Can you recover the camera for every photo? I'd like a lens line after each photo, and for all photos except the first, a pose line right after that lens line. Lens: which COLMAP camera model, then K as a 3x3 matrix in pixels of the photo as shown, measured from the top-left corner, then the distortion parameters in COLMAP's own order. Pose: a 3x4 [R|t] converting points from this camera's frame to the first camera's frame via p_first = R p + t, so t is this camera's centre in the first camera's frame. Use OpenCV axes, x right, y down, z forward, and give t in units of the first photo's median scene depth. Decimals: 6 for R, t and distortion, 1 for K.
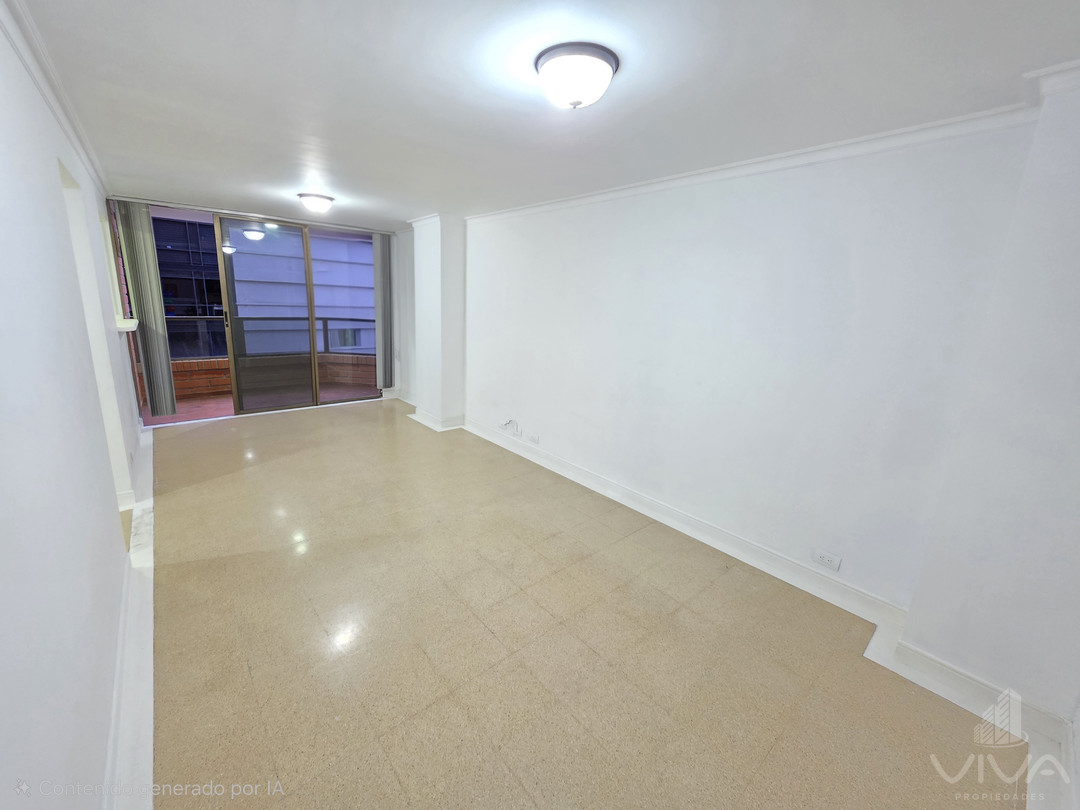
lens RADIAL K [[432.3, 0, 532.1], [0, 432.3, 391.3], [0, 0, 1]] dist [0.004150, 0.000133]
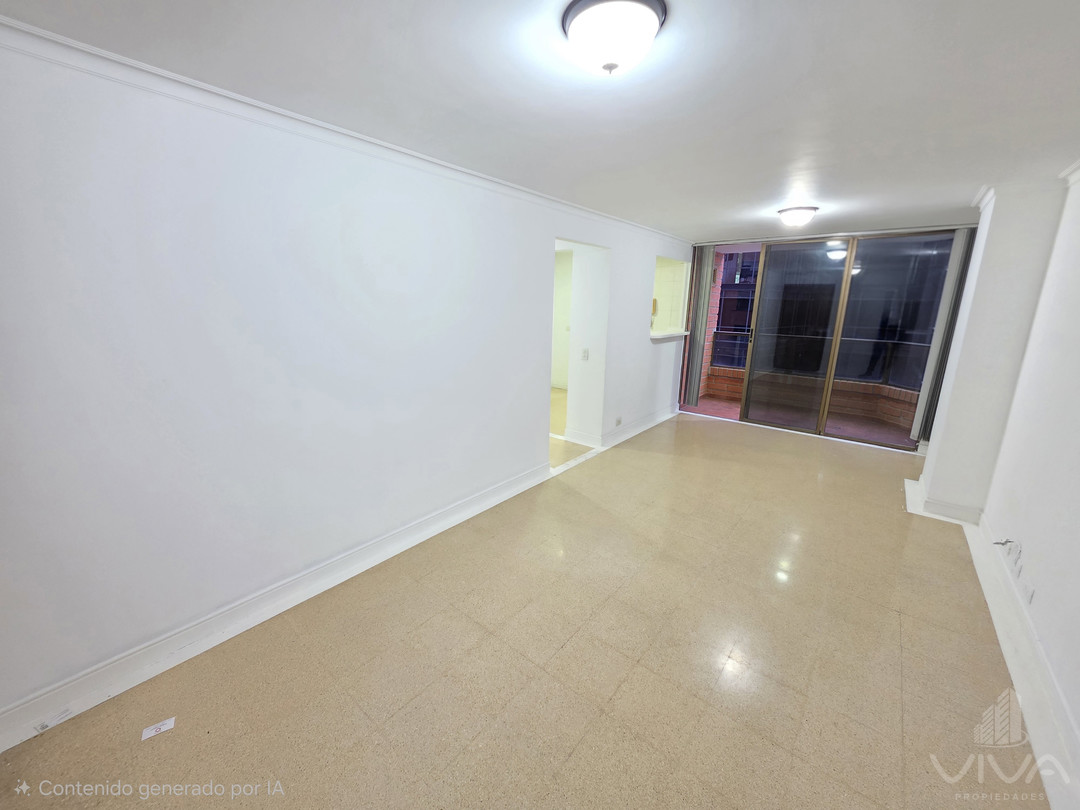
lens RADIAL K [[432.3, 0, 532.1], [0, 432.3, 391.3], [0, 0, 1]] dist [0.004150, 0.000133]
pose [[0.168381, 0.165970, -0.971649, 0.309672], [-0.219265, 0.967334, 0.127235, -0.045054], [0.961026, 0.191624, 0.199272, 0.259845]]
